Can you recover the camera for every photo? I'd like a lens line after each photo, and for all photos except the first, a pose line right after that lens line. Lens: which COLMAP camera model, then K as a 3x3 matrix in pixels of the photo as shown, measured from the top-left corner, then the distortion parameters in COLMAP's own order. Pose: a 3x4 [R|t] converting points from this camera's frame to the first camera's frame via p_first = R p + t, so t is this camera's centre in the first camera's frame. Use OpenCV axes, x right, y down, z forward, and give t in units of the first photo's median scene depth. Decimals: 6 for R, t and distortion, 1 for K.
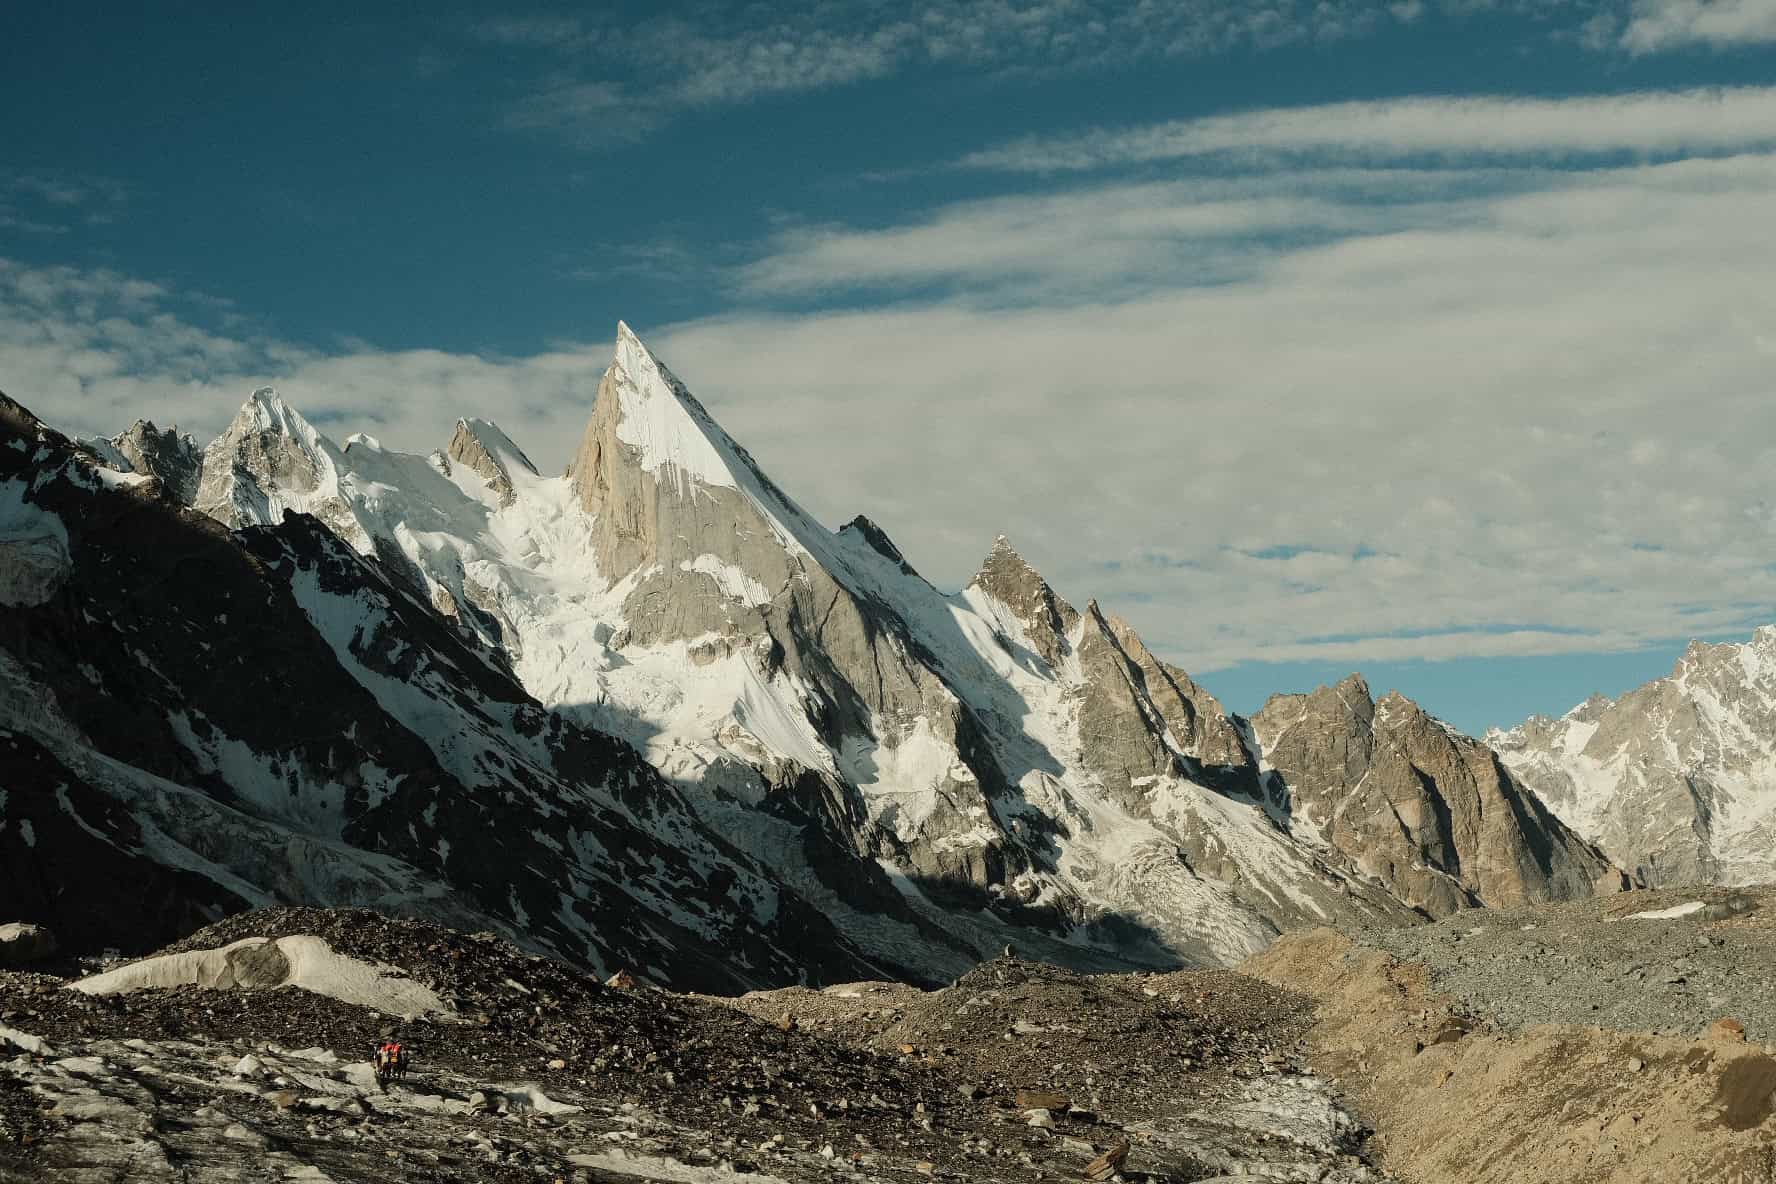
lens RADIAL K [[1986.5, 0, 912.6], [0, 1986.5, 588.6], [0, 0, 1]] dist [-0.006196, 0.000000]
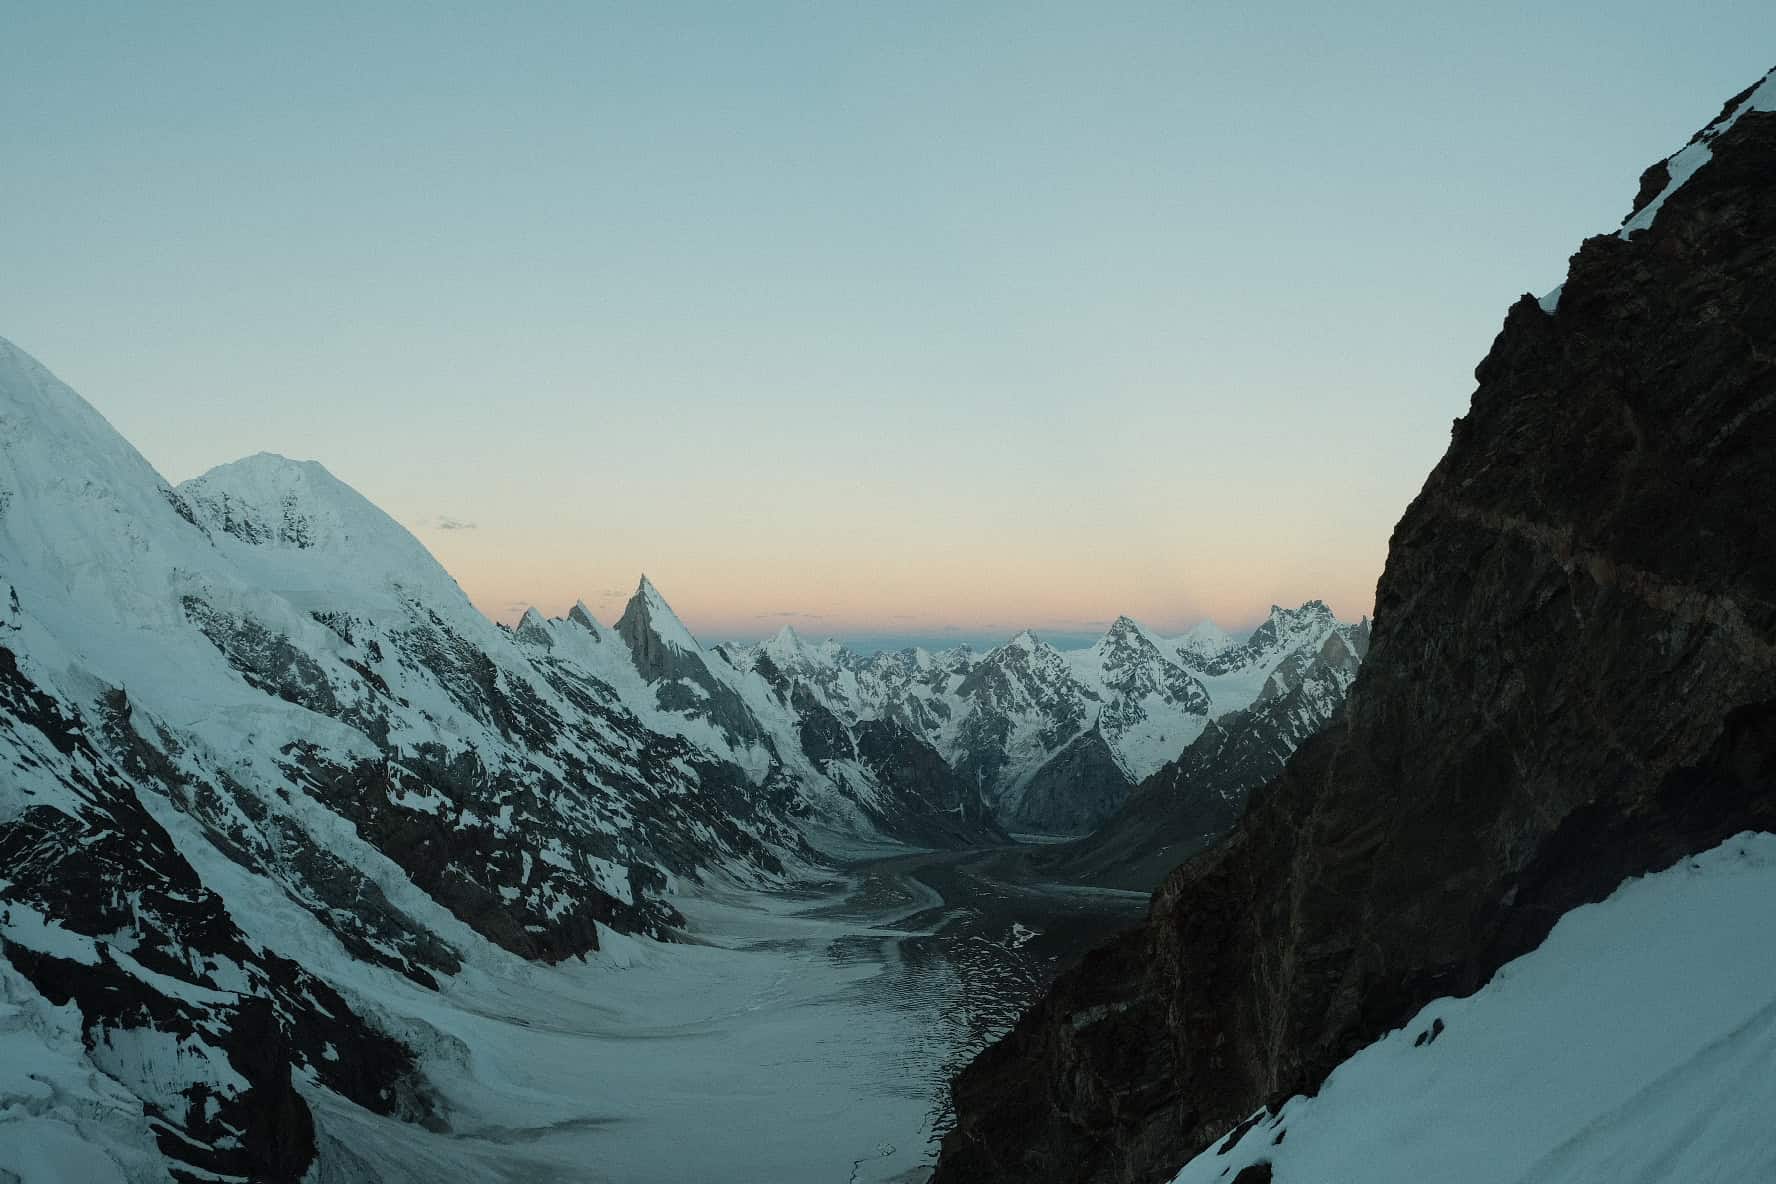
lens RADIAL K [[1475.9, 0, 879.7], [0, 1475.9, 590.6], [0, 0, 1]] dist [-0.041566, 0.082018]
pose [[0.956706, 0.079355, 0.280028, -0.444163], [-0.108103, 0.990172, 0.088733, -0.362628], [-0.270234, -0.115163, 0.955882, -1.107923]]
